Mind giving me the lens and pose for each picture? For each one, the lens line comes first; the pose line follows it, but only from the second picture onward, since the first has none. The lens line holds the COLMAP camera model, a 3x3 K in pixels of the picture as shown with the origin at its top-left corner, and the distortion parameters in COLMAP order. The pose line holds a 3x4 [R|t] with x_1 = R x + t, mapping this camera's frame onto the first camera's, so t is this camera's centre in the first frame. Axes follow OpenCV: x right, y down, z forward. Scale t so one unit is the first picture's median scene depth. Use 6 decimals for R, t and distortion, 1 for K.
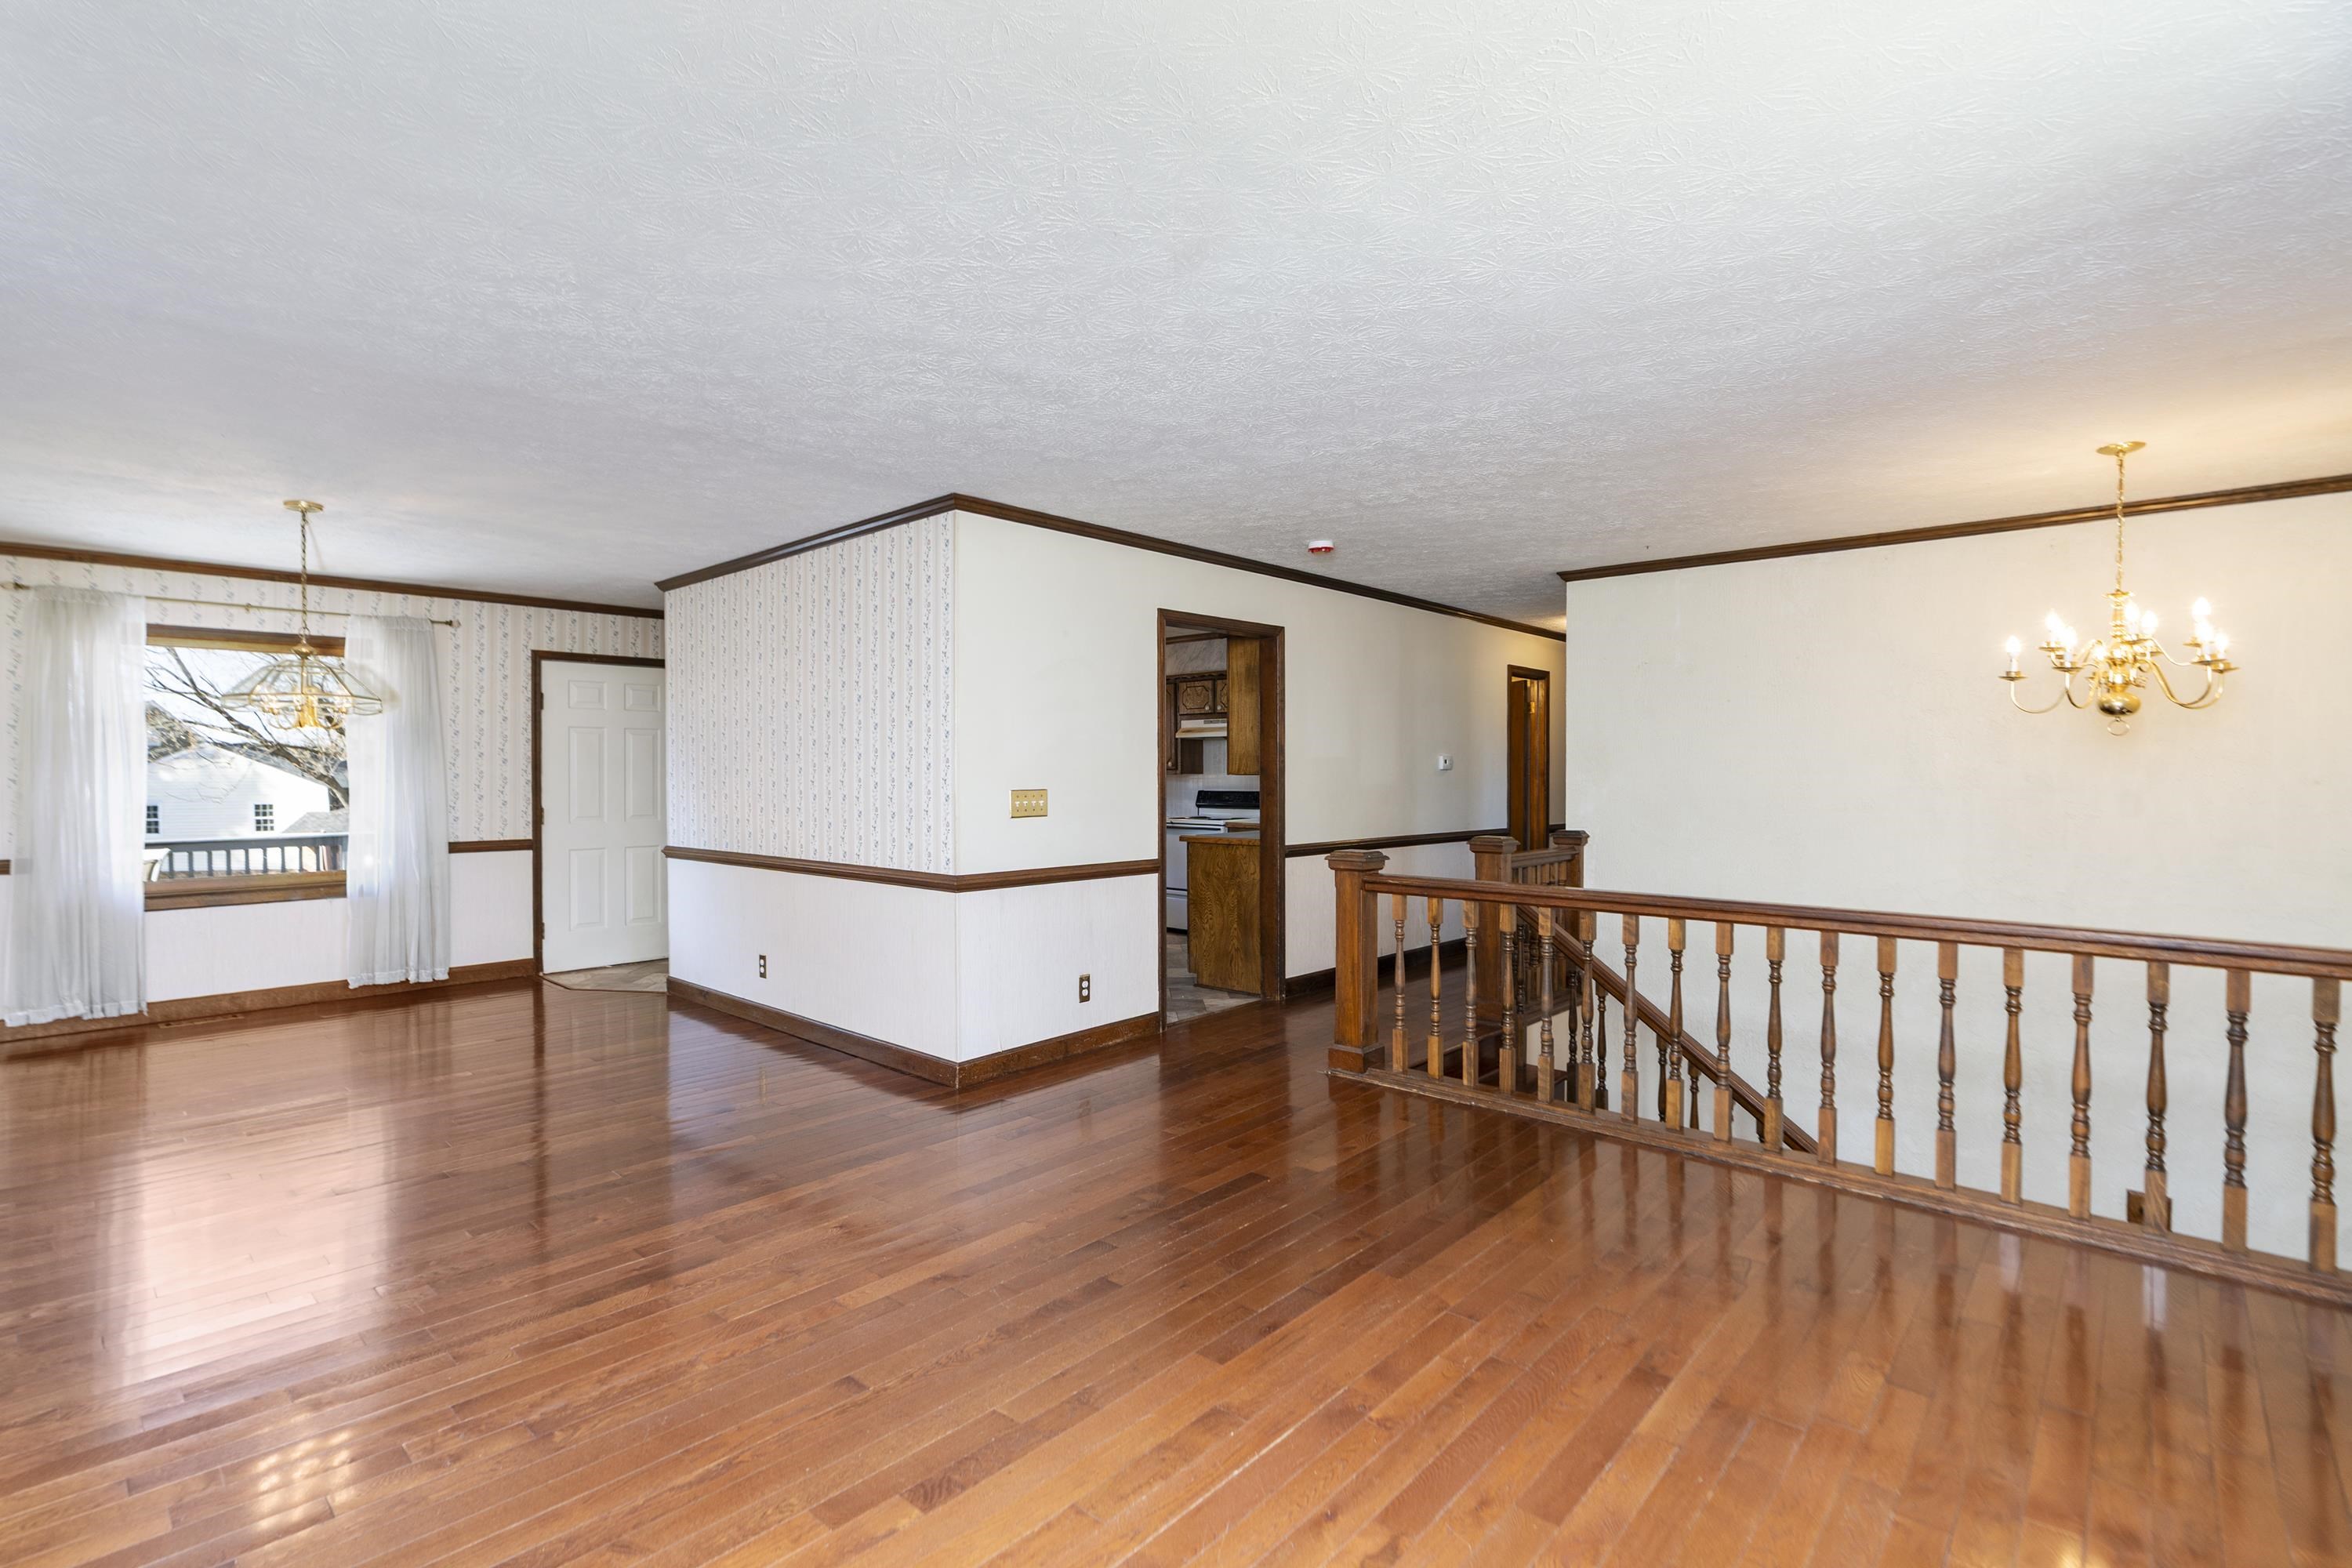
lens RADIAL K [[1083.2, 0, 1150.5], [0, 1083.2, 779.9], [0, 0, 1]] dist [0.002664, 0.000561]
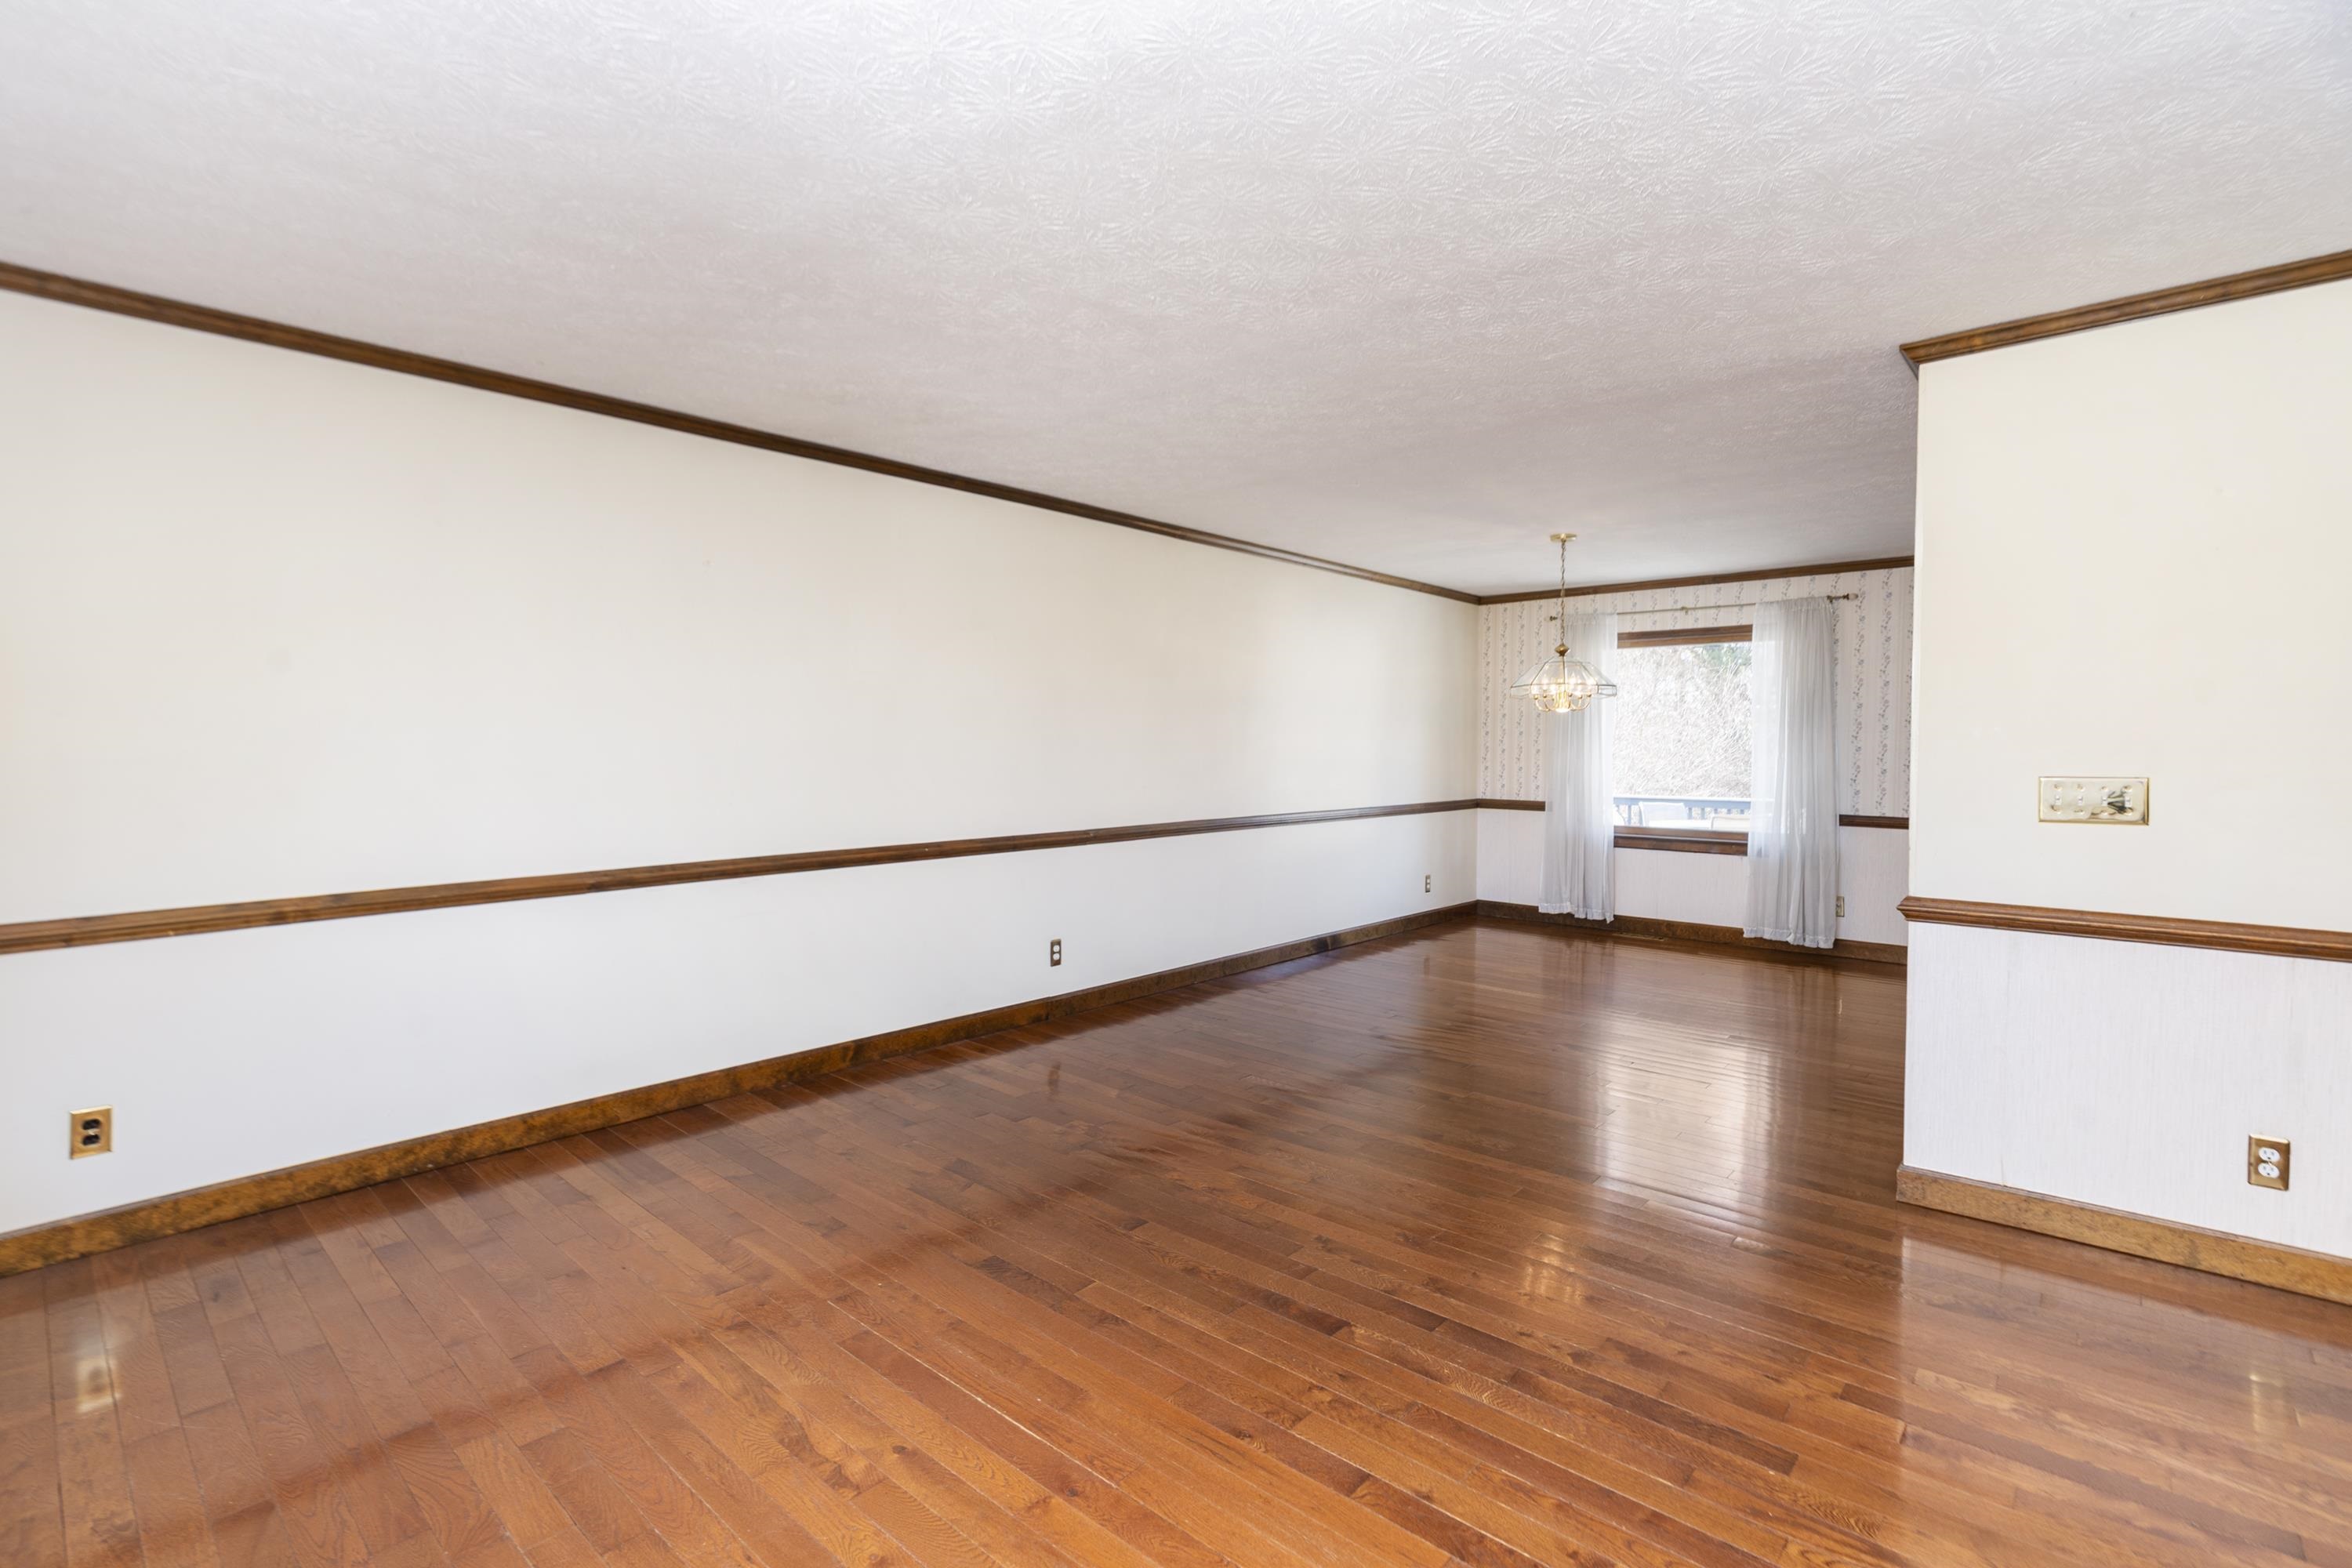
lens RADIAL K [[1083.2, 0, 1167.6], [0, 1083.2, 762.3], [0, 0, 1]] dist [0.002664, 0.000561]
pose [[0.036142, 0.020803, -0.999130, 0.347459], [-0.015227, 0.999679, 0.020264, -0.002547], [0.999231, 0.014482, 0.036447, 0.349352]]
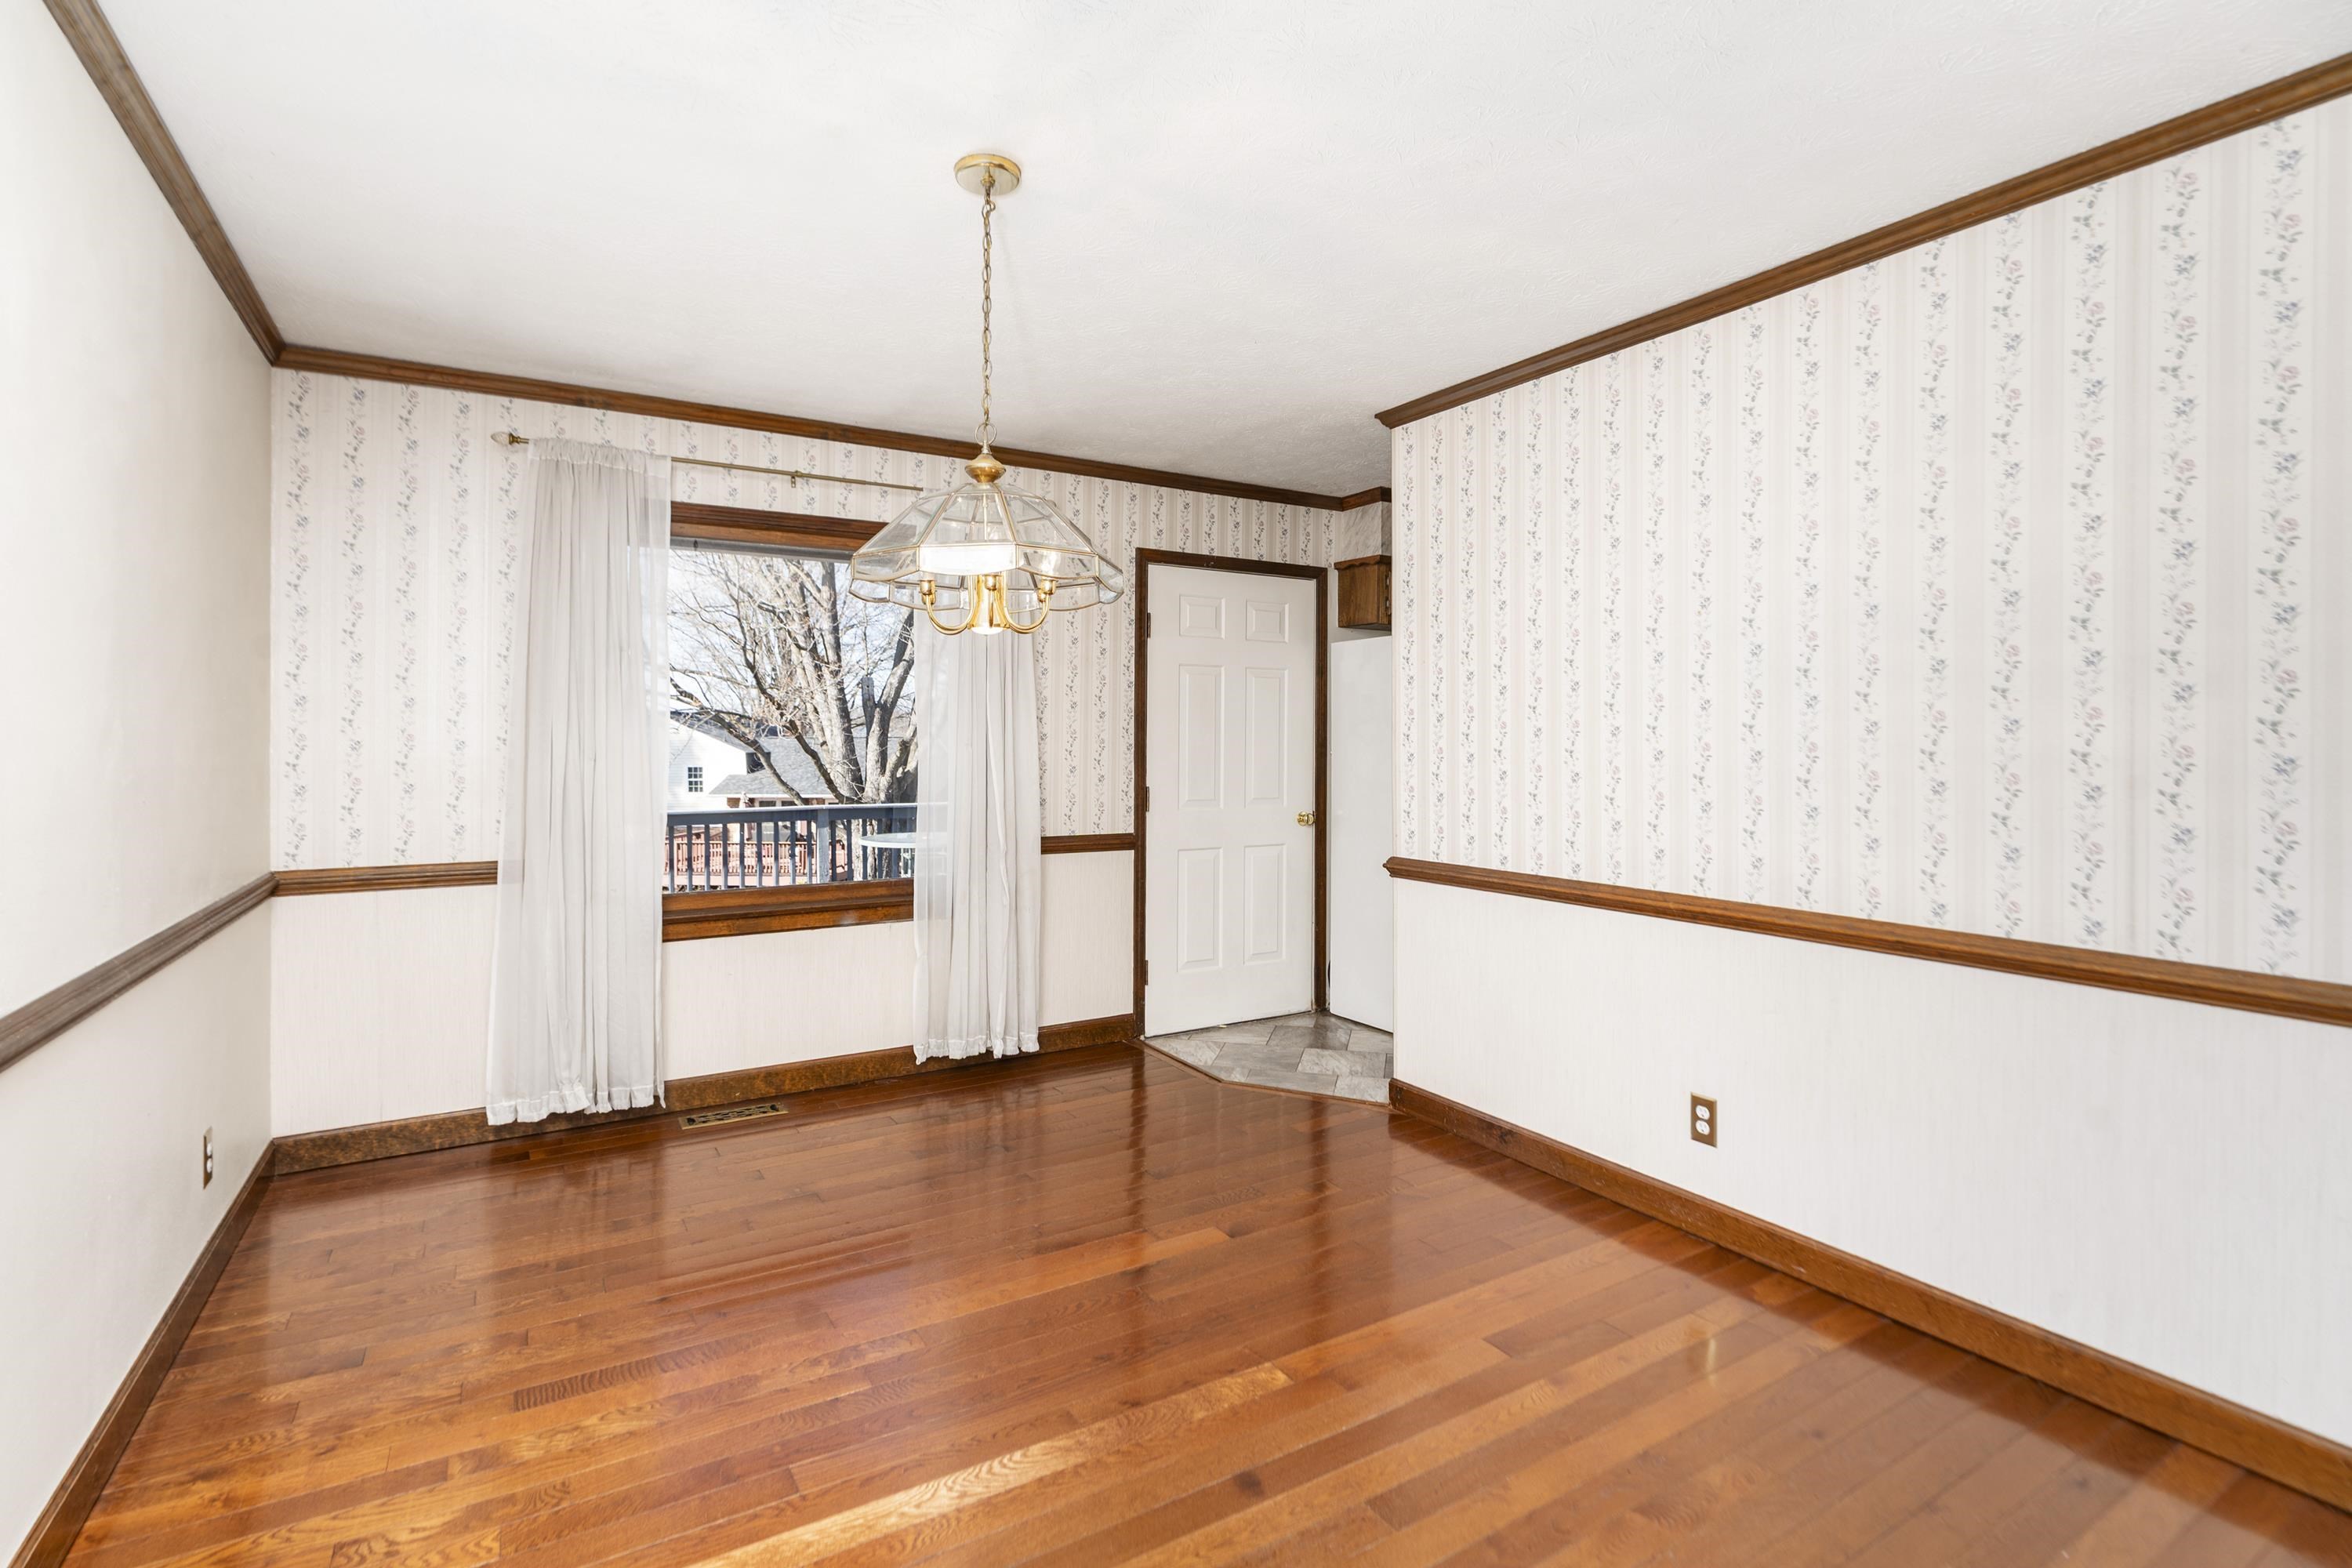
lens RADIAL K [[1083.2, 0, 1169.0], [0, 1083.2, 736.5], [0, 0, 1]] dist [0.002664, 0.000561]
pose [[0.964996, 0.004956, -0.262217, -0.410816], [-0.008108, 0.999907, -0.010941, 0.002644], [0.262138, 0.012684, 0.964947, 0.399706]]
